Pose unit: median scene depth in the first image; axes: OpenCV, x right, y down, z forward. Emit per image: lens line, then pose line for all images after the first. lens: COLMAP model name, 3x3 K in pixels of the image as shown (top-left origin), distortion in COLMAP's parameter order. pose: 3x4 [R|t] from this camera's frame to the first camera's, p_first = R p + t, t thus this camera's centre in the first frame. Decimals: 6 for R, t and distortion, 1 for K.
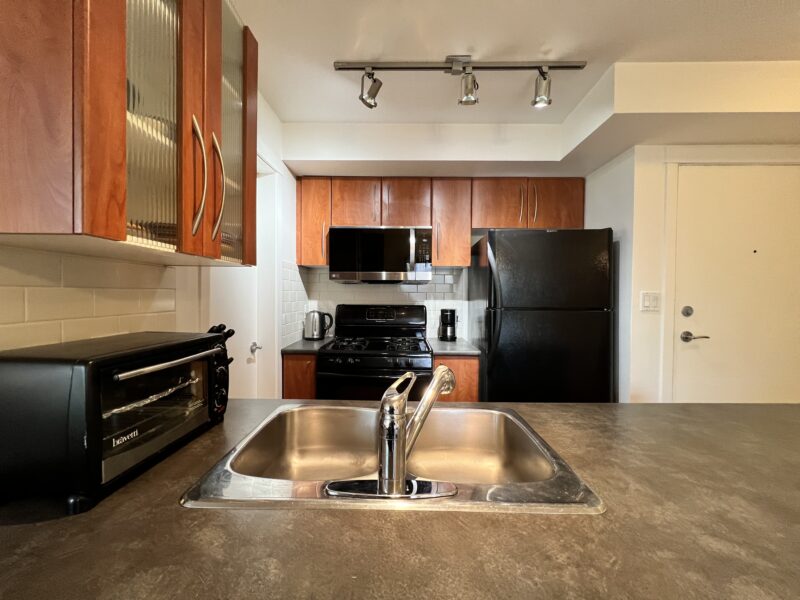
lens RADIAL K [[319.3, 0, 397.1], [0, 319.3, 298.8], [0, 0, 1]] dist [-0.003001, 0.000032]
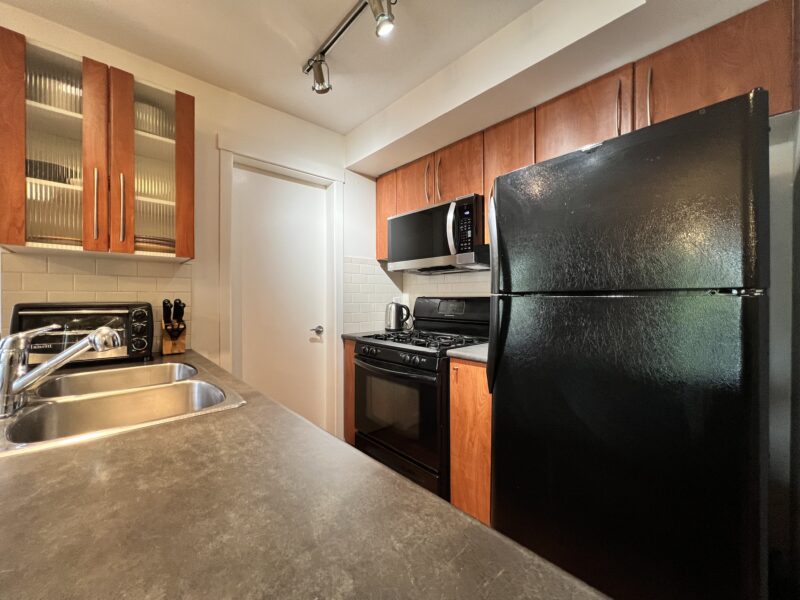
lens RADIAL K [[319.3, 0, 398.4], [0, 319.3, 299.2], [0, 0, 1]] dist [-0.003001, 0.000032]
pose [[0.683060, -0.005477, -0.730342, 0.599324], [-0.004299, 0.999924, -0.011519, 0.045114], [0.730350, 0.011008, 0.682985, 0.365746]]
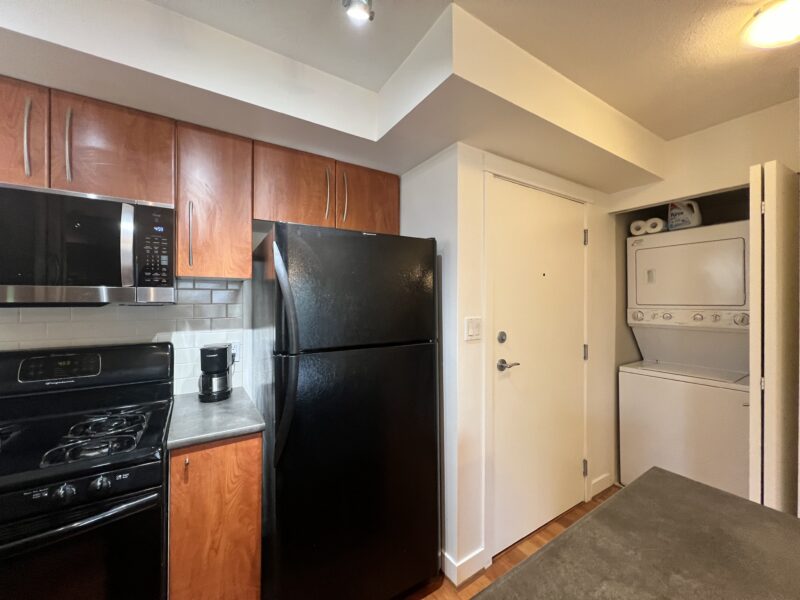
lens RADIAL K [[319.3, 0, 397.3], [0, 319.3, 298.9], [0, 0, 1]] dist [-0.003001, 0.000032]
pose [[0.833002, -0.004385, 0.553252, 0.135860], [0.013394, 0.999835, -0.012242, -0.056527], [-0.553108, 0.017608, 0.832924, 0.354585]]
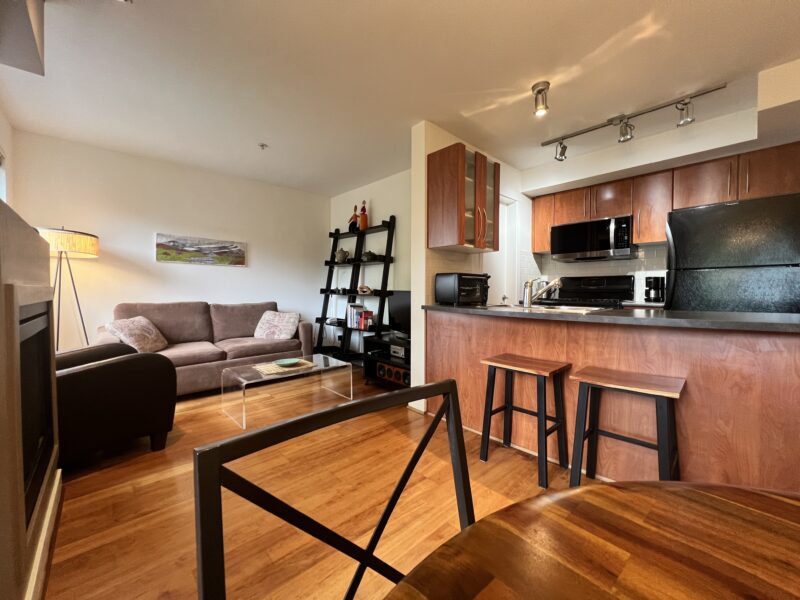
lens RADIAL K [[319.3, 0, 397.7], [0, 319.3, 297.2], [0, 0, 1]] dist [-0.003001, 0.000032]
pose [[0.697207, 0.006692, -0.716839, 0.426118], [-0.005890, 0.999976, 0.003607, 0.135157], [0.716846, 0.001707, 0.697230, -0.701402]]
